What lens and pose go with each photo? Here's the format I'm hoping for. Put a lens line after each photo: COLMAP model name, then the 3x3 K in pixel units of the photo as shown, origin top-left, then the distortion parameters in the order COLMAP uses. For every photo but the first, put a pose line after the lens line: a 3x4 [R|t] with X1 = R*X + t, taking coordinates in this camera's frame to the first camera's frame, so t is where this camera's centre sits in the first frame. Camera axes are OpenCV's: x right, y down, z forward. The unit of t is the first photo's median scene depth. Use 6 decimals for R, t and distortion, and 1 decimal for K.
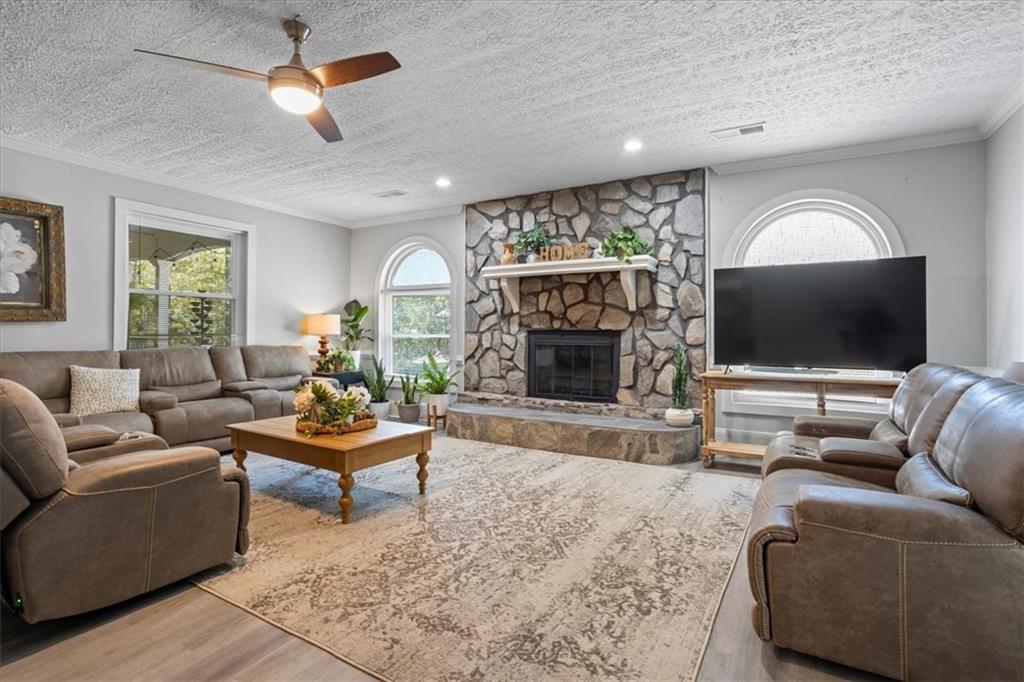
lens RADIAL K [[505.5, 0, 504.0], [0, 505.5, 337.4], [0, 0, 1]] dist [-0.021240, 0.018009]
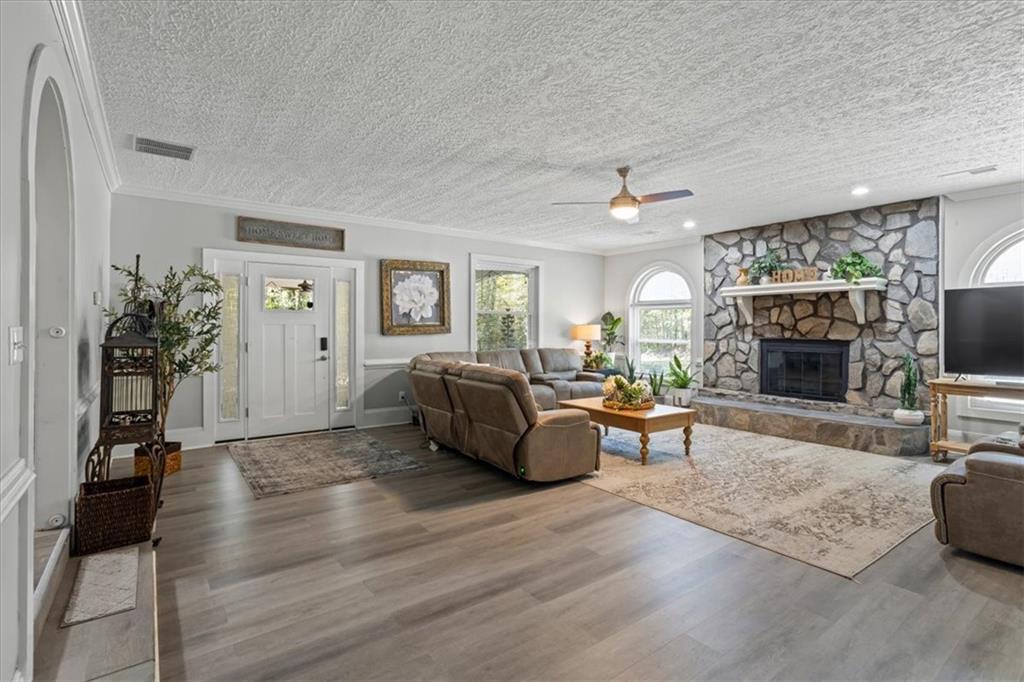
lens RADIAL K [[505.5, 0, 512.6], [0, 505.5, 330.0], [0, 0, 1]] dist [-0.021240, 0.018009]
pose [[0.928448, 0.001786, -0.371458, -0.065410], [-0.004593, 0.999967, -0.006672, -0.028424], [0.371434, 0.007901, 0.928426, -0.392790]]
